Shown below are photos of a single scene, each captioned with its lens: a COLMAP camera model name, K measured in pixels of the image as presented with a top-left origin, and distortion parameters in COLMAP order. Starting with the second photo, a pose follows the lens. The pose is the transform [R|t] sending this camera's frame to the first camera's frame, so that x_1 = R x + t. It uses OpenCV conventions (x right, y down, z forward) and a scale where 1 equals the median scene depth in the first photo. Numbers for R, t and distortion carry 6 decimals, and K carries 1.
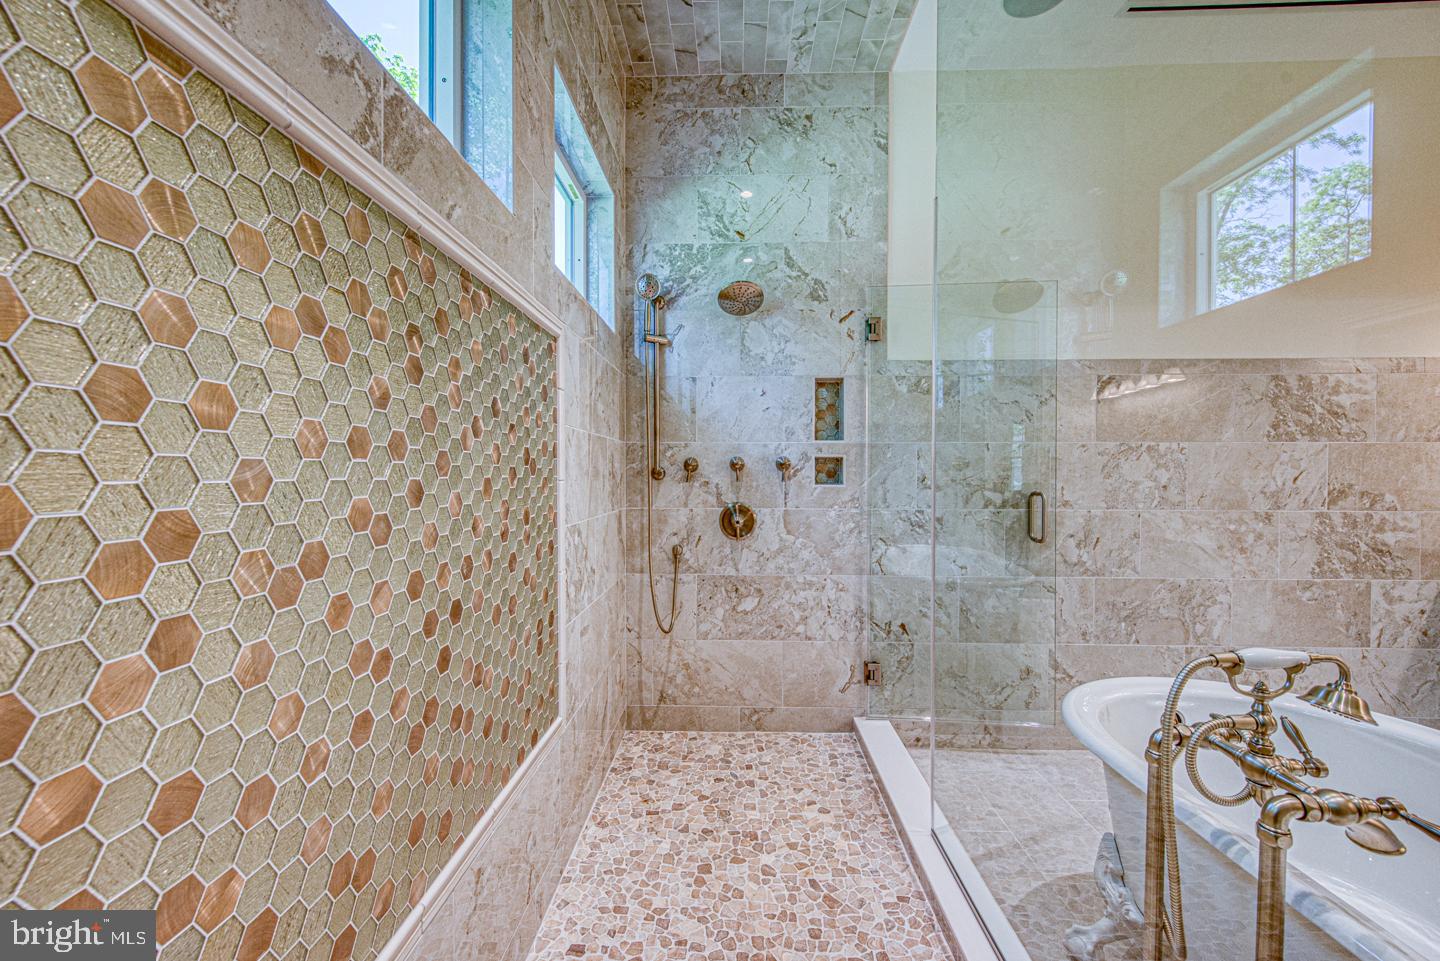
lens RADIAL K [[554.3, 0, 724.0], [0, 554.3, 479.6], [0, 0, 1]] dist [0.005158, -0.002222]
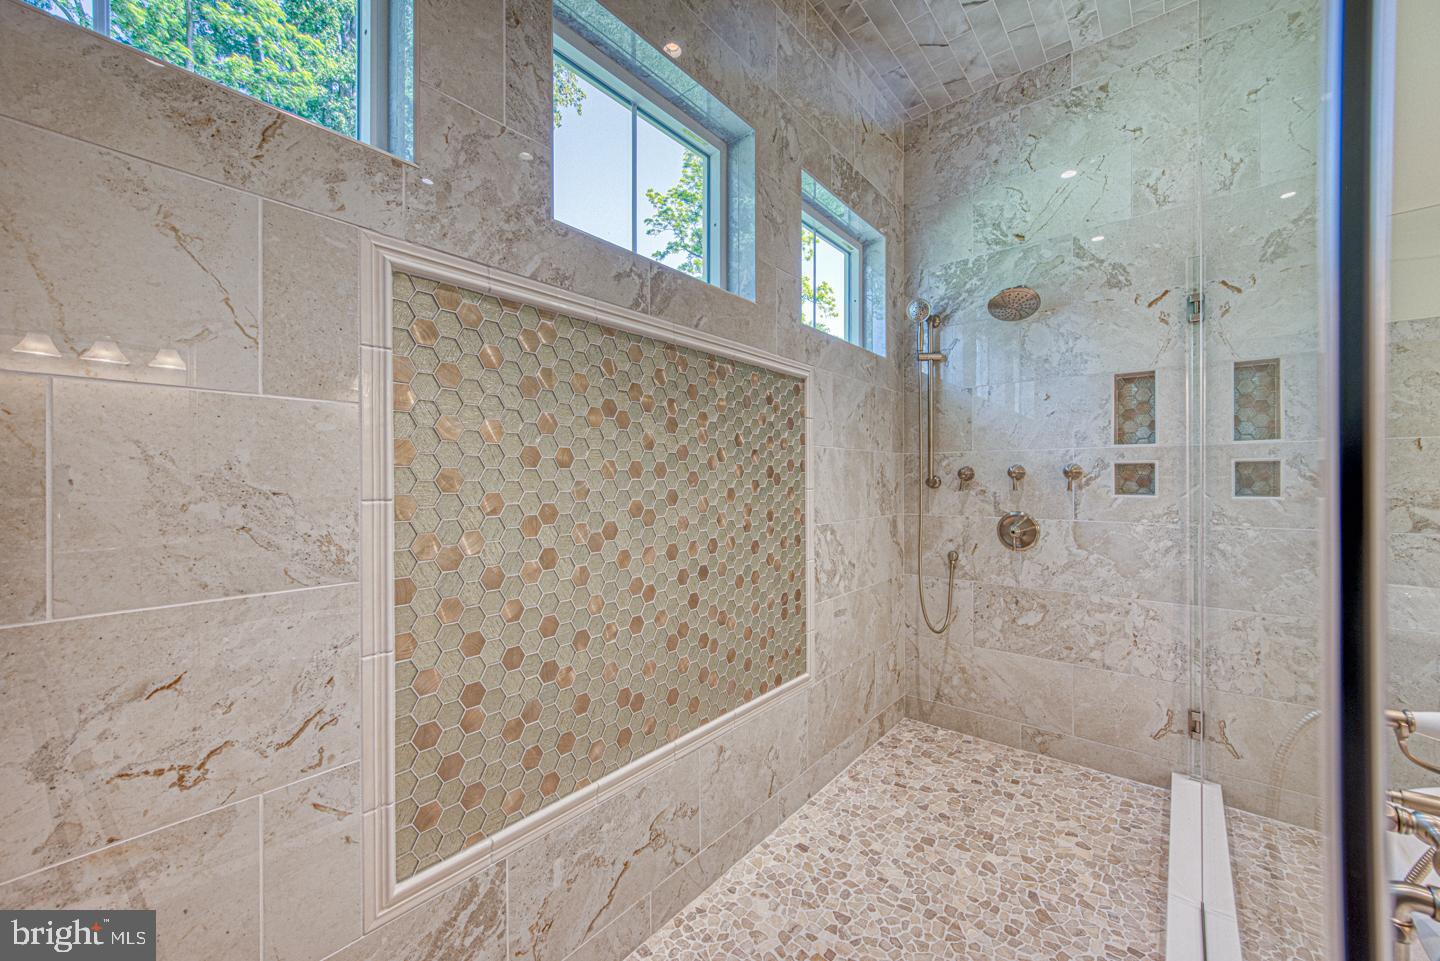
lens RADIAL K [[554.3, 0, 724.0], [0, 554.3, 479.6], [0, 0, 1]] dist [0.005158, -0.002222]
pose [[0.789073, -0.003230, -0.614291, 0.219318], [-0.002904, 0.999955, -0.008989, -0.005326], [0.614293, 0.008877, 0.789028, -0.085957]]
